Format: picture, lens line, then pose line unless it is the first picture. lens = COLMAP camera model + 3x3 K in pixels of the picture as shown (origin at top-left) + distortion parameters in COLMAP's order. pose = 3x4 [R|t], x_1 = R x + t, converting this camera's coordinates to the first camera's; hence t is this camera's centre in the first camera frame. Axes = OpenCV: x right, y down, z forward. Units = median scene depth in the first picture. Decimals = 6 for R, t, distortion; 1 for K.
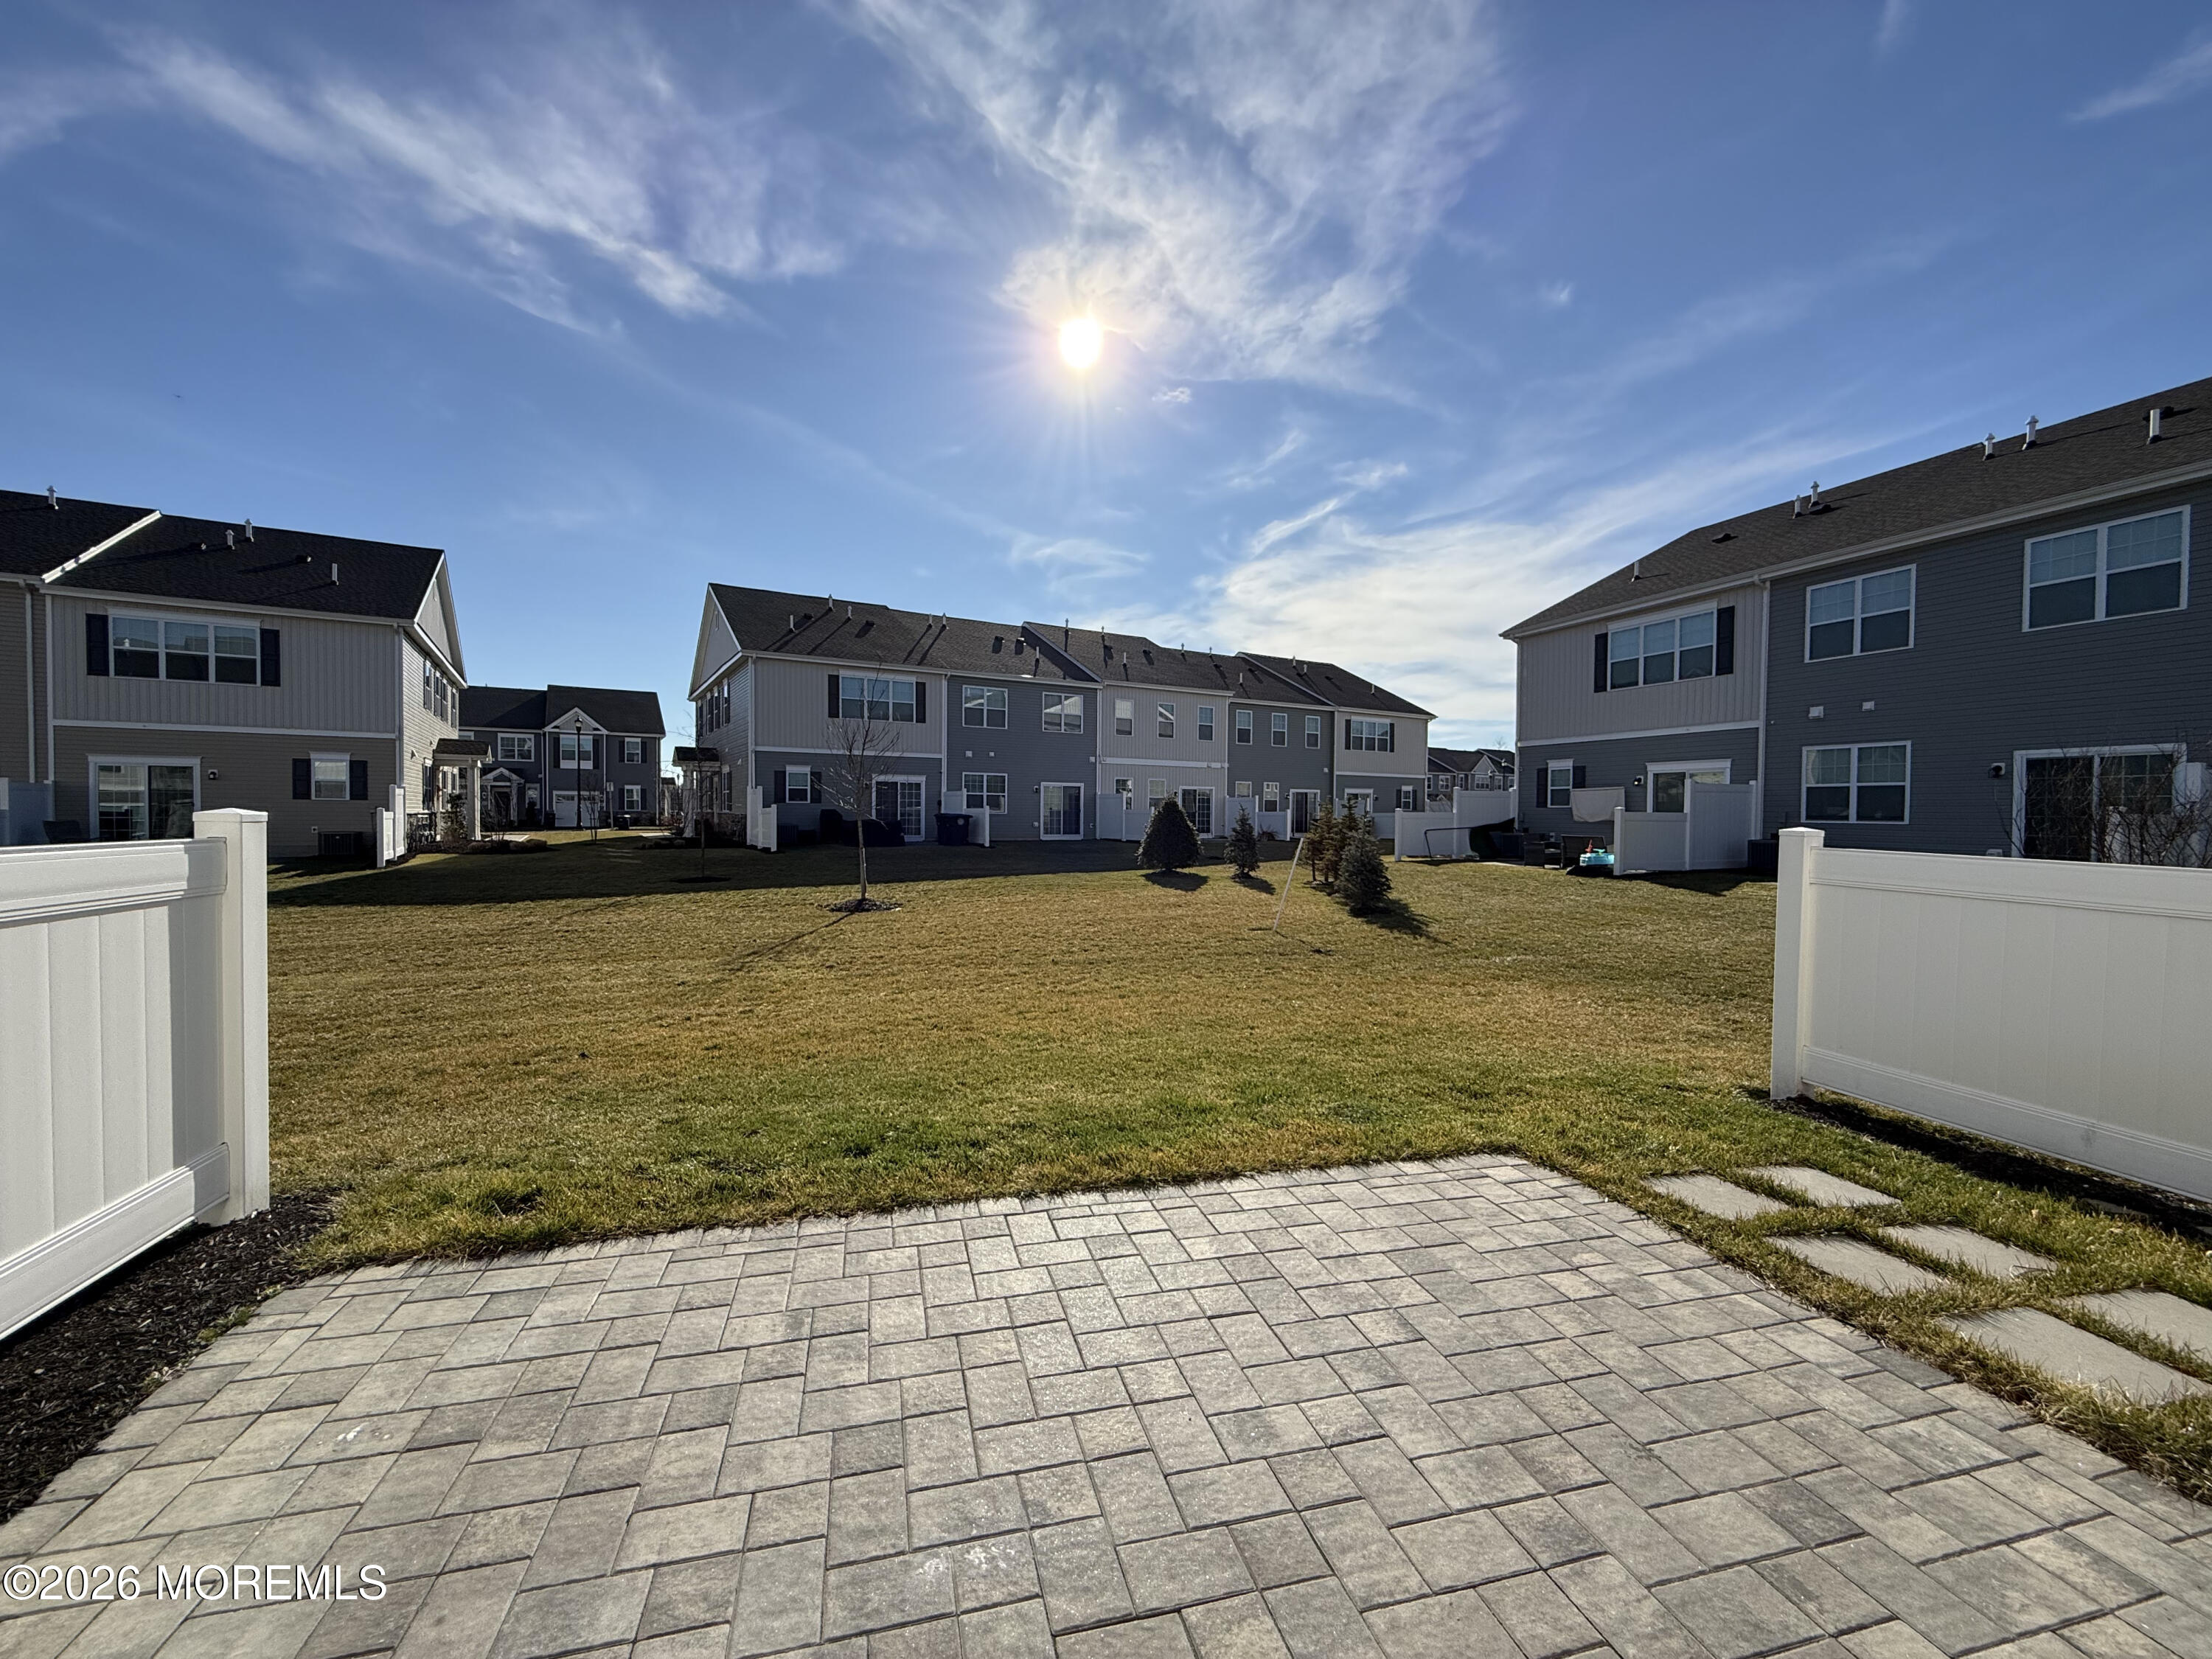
lens RADIAL K [[880.3, 0, 1105.6], [0, 880.3, 827.2], [0, 0, 1]] dist [-0.000953, 0.000184]
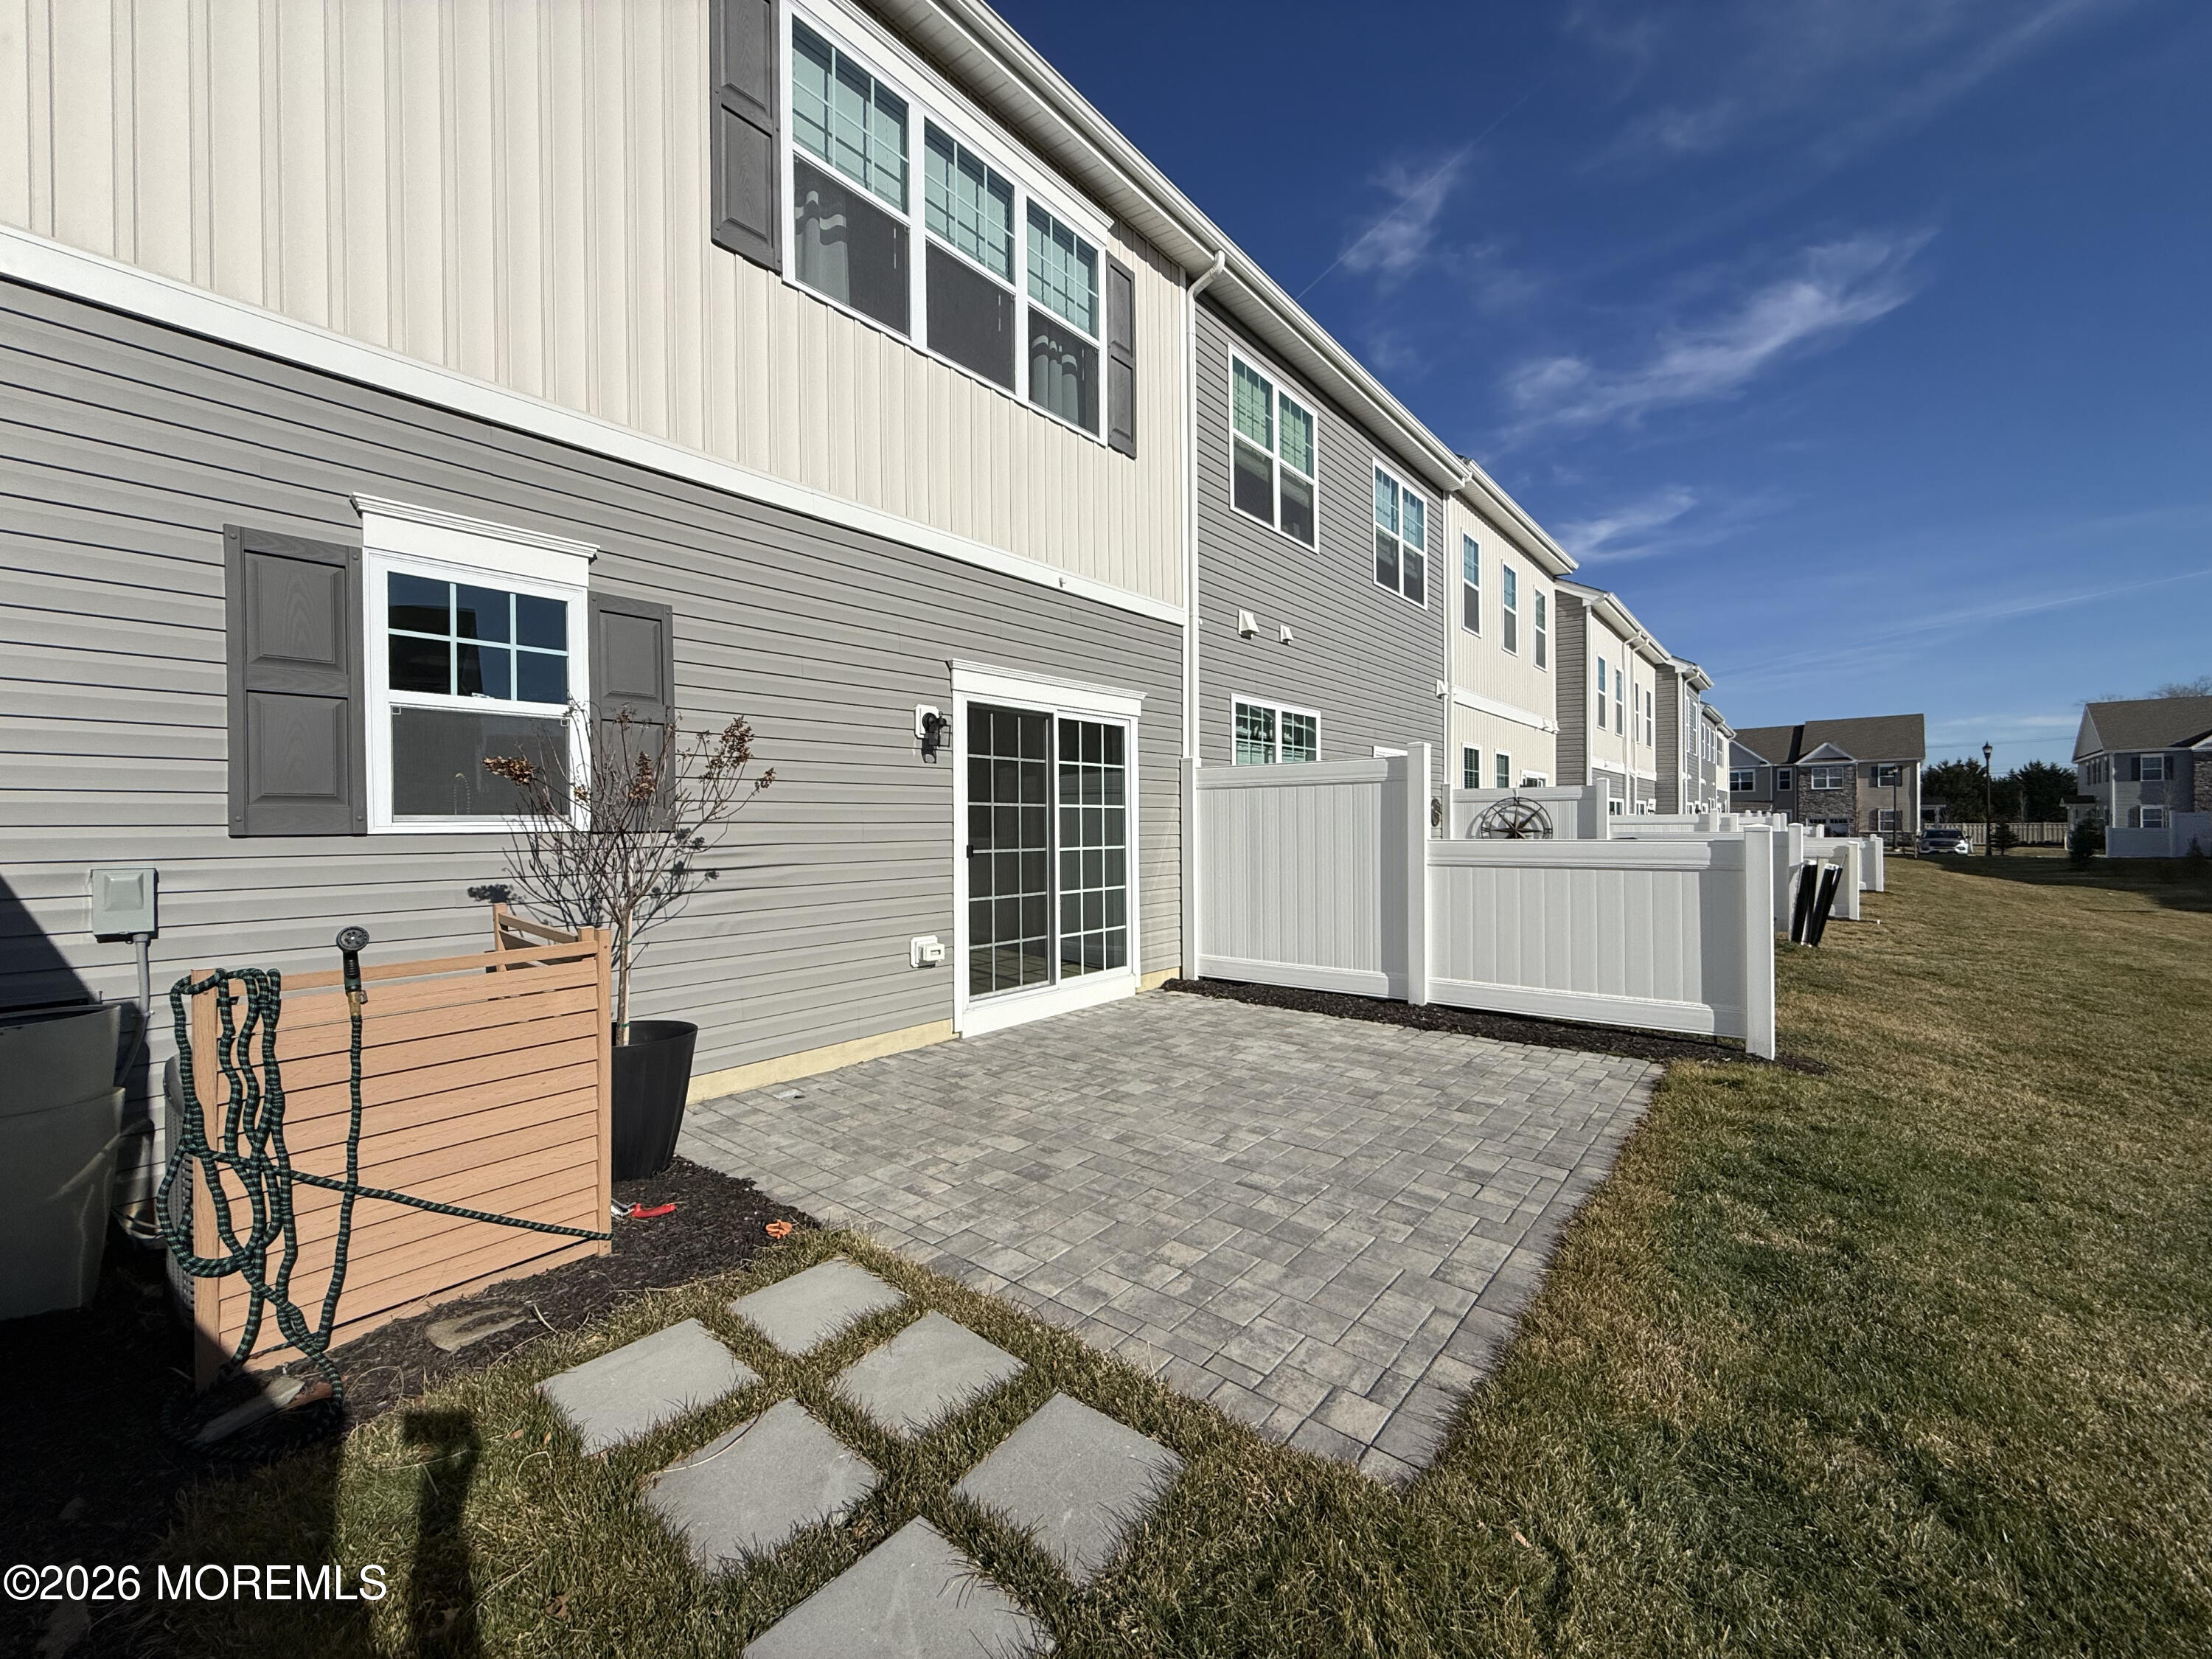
lens RADIAL K [[880.3, 0, 1100.7], [0, 880.3, 824.8], [0, 0, 1]] dist [-0.000953, 0.000184]
pose [[-0.802317, -0.002018, -0.596895, 1.206487], [-0.010553, 0.999886, 0.010805, -0.027001], [0.596805, 0.014969, -0.802247, 1.728248]]
